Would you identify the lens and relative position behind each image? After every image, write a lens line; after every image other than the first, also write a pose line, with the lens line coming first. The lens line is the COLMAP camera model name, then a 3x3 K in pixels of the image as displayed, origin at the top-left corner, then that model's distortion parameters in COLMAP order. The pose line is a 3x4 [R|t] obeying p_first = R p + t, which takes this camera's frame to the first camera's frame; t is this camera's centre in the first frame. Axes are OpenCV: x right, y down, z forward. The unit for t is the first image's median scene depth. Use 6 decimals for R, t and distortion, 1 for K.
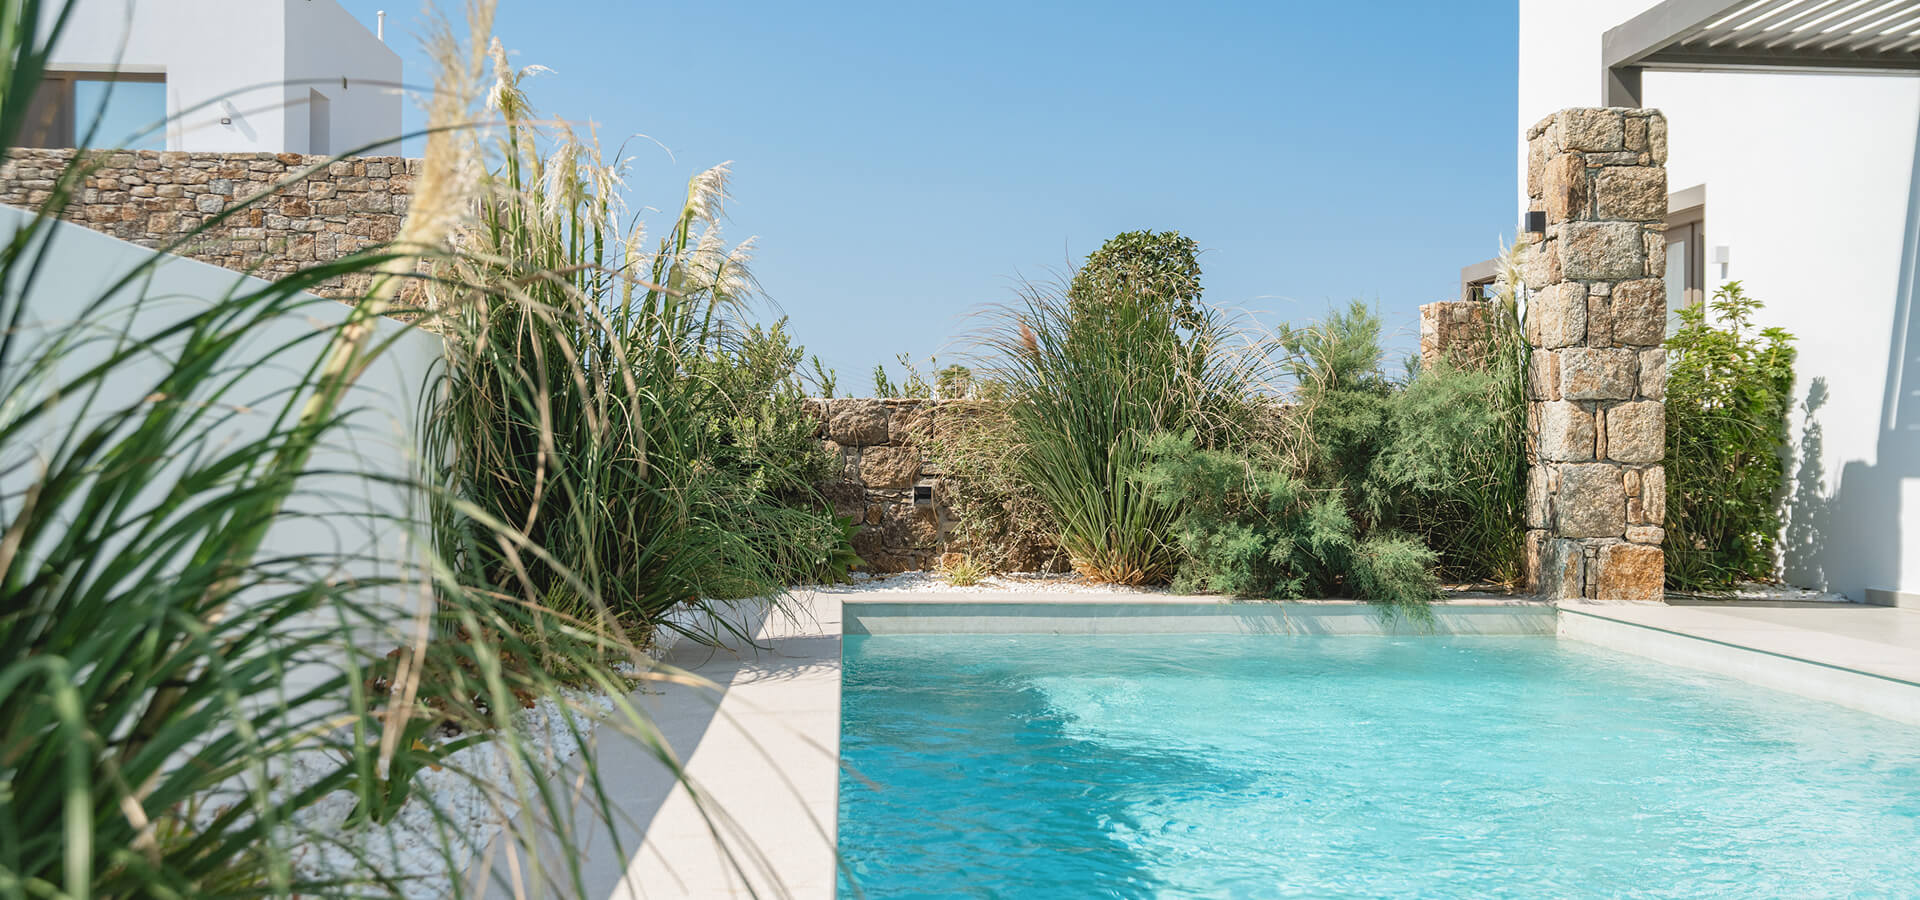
lens RADIAL K [[1725.1, 0, 967.8], [0, 1725.1, 448.7], [0, 0, 1]] dist [-0.007386, 0.017315]
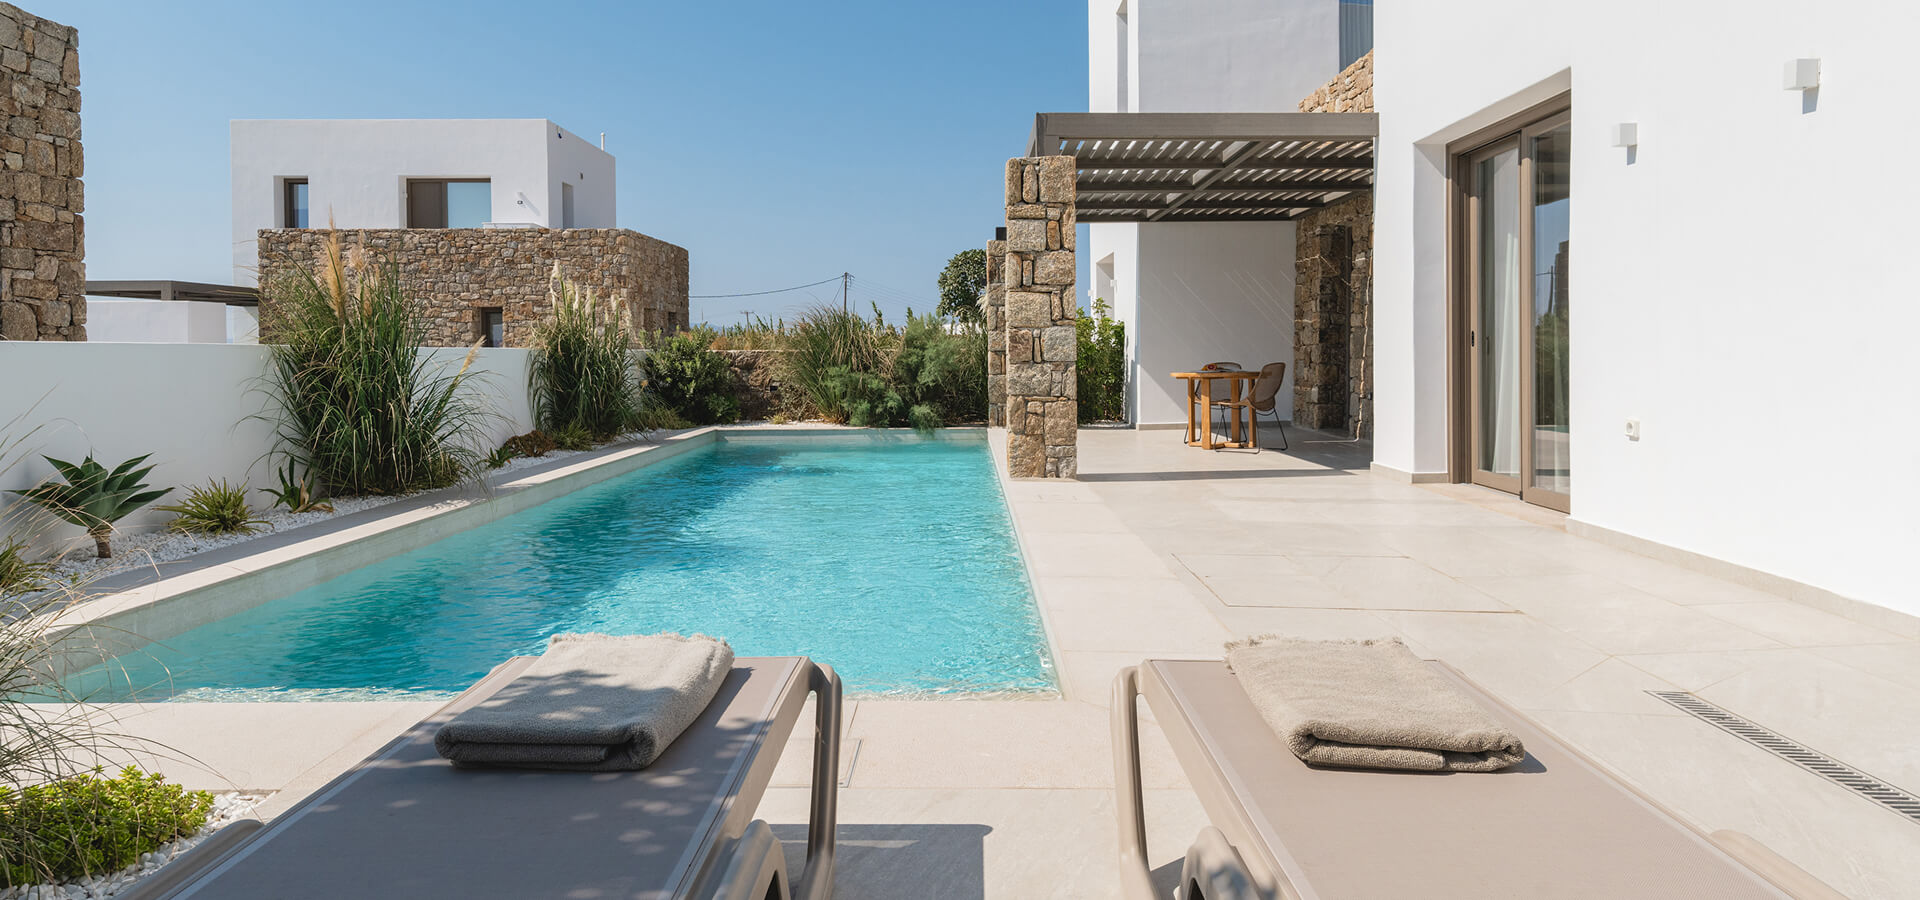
lens RADIAL K [[1147.2, 0, 965.1], [0, 1147.2, 367.7], [0, 0, 1]] dist [0.002509, -0.000161]
pose [[0.997835, -0.013090, -0.064451, 0.419462], [0.014210, 0.999755, 0.016943, -0.032834], [0.064214, -0.017822, 0.997777, -0.746325]]
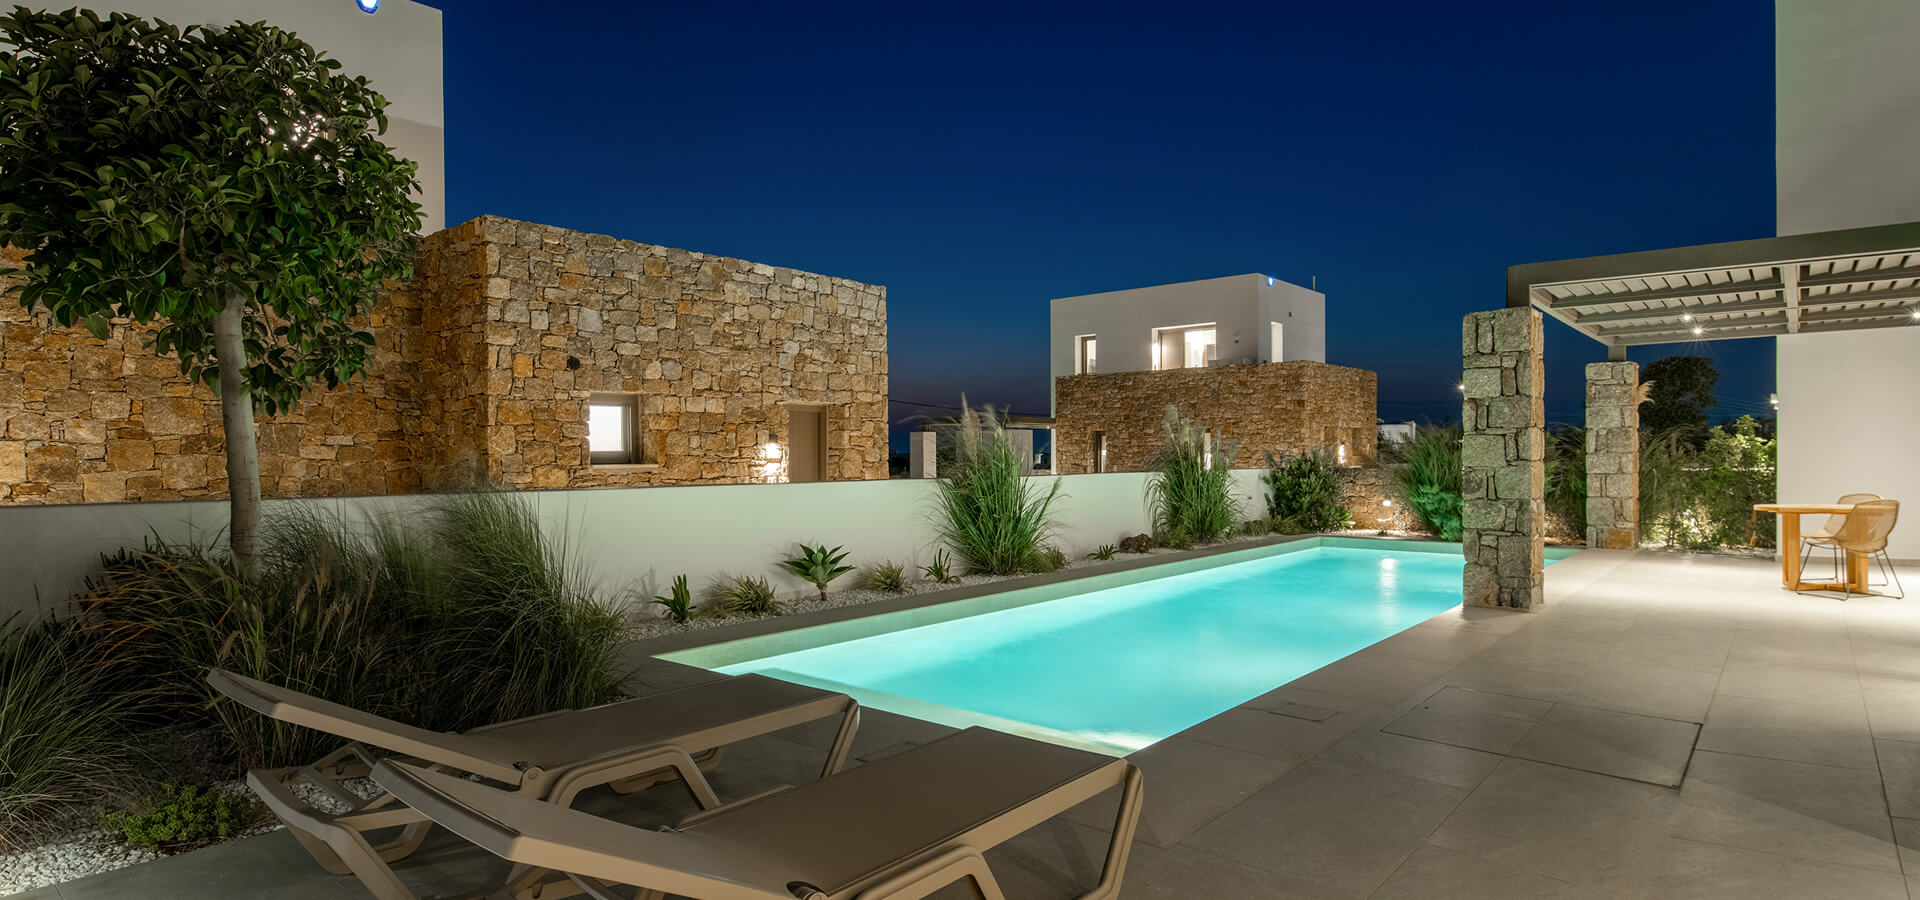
lens RADIAL K [[985.7, 0, 964.0], [0, 985.7, 461.8], [0, 0, 1]] dist [-0.001068, -0.000635]
pose [[0.715602, -0.009329, -0.698446, 0.716899], [0.016382, 0.999860, 0.003429, -0.067826], [0.698316, -0.013896, 0.715655, -0.765127]]
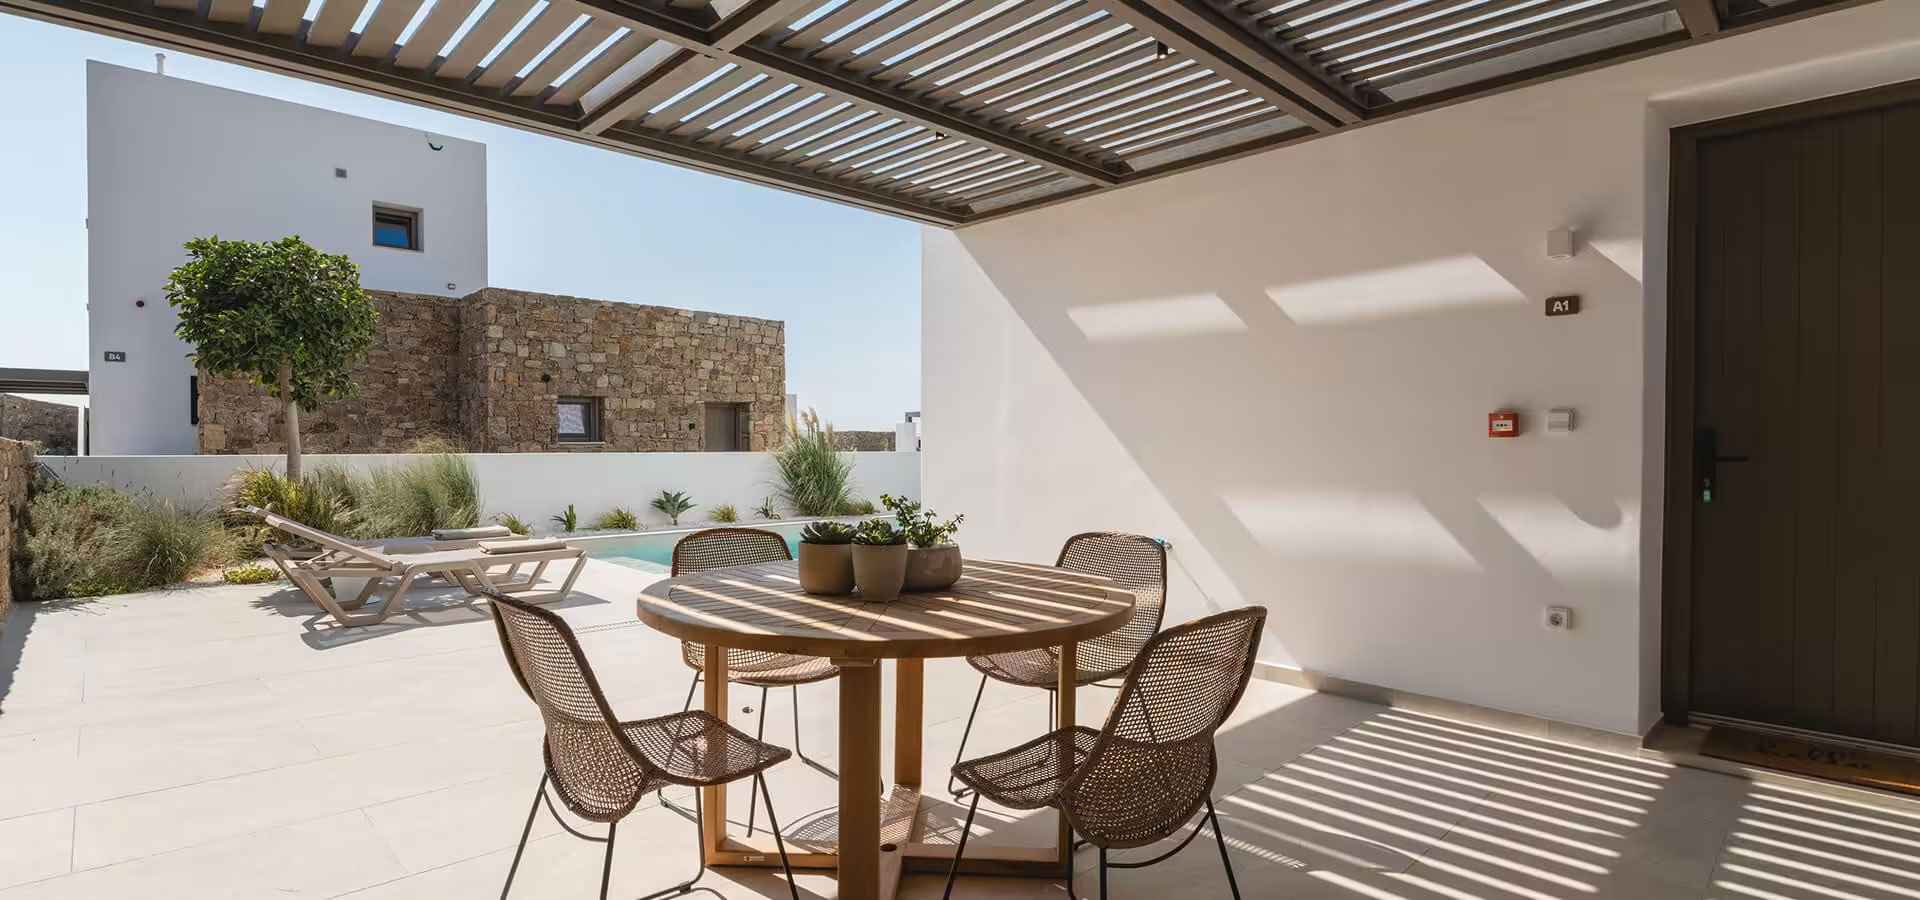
lens RADIAL K [[881.6, 0, 957.2], [0, 881.6, 454.5], [0, 0, 1]] dist [-0.000795, -0.000007]
pose [[0.645659, 0.000463, -0.763625, 1.342625], [0.009328, 0.999920, 0.008493, -0.049813], [0.763569, -0.012607, 0.645604, -0.731847]]
